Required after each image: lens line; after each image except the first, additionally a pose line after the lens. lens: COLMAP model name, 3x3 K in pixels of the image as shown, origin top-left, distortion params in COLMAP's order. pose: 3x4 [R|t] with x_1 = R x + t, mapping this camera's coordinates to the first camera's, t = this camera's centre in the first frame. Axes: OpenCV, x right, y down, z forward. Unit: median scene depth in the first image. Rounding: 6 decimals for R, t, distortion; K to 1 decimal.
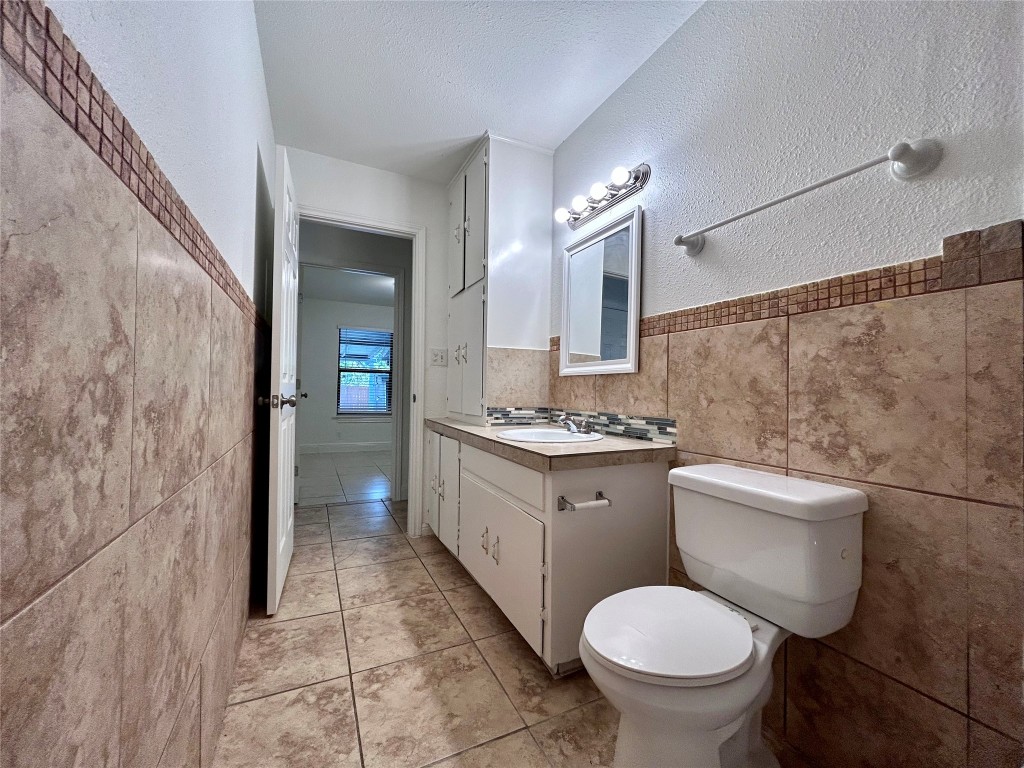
lens RADIAL K [[412.0, 0, 514.5], [0, 412.0, 385.4], [0, 0, 1]] dist [-0.000791, 0.000984]
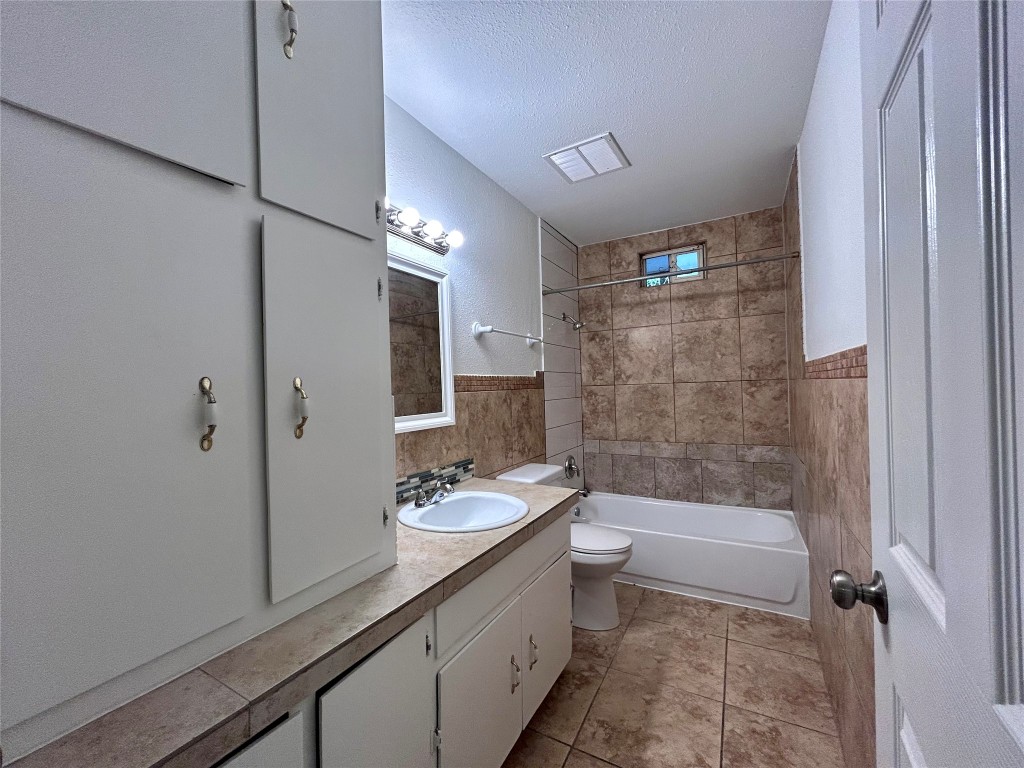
lens RADIAL K [[412.0, 0, 513.0], [0, 412.0, 385.6], [0, 0, 1]] dist [-0.000791, 0.000984]
pose [[-0.570900, -0.001011, 0.821019, -0.761372], [0.005266, 0.999974, 0.004893, -0.152584], [-0.821003, 0.007117, -0.570880, 1.632560]]
